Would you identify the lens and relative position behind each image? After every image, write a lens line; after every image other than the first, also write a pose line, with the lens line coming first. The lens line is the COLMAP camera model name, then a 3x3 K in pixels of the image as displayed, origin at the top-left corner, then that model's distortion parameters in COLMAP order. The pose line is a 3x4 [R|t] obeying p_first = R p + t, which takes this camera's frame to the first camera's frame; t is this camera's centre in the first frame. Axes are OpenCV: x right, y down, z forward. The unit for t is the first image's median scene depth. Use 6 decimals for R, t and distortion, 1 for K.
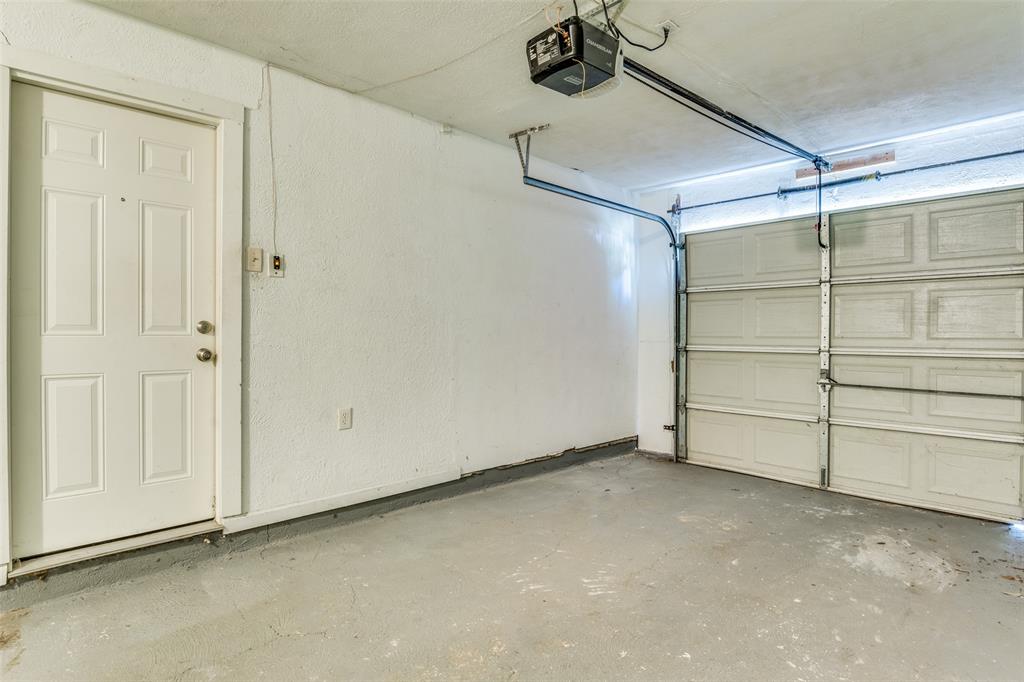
lens RADIAL K [[542.8, 0, 513.2], [0, 542.8, 339.3], [0, 0, 1]] dist [0.008865, -0.005812]
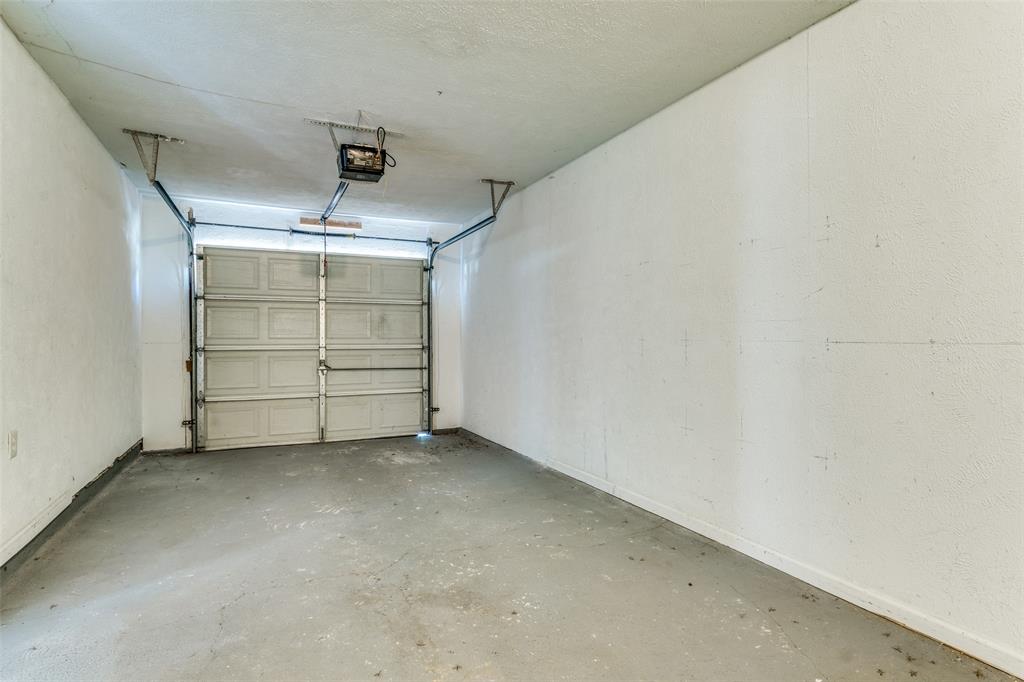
lens RADIAL K [[542.8, 0, 515.6], [0, 542.8, 338.4], [0, 0, 1]] dist [0.008865, -0.005812]
pose [[0.328602, -0.007885, 0.944435, -0.621359], [0.010489, 0.999934, 0.004698, -0.003667], [-0.944410, 0.008362, 0.328663, 0.031404]]
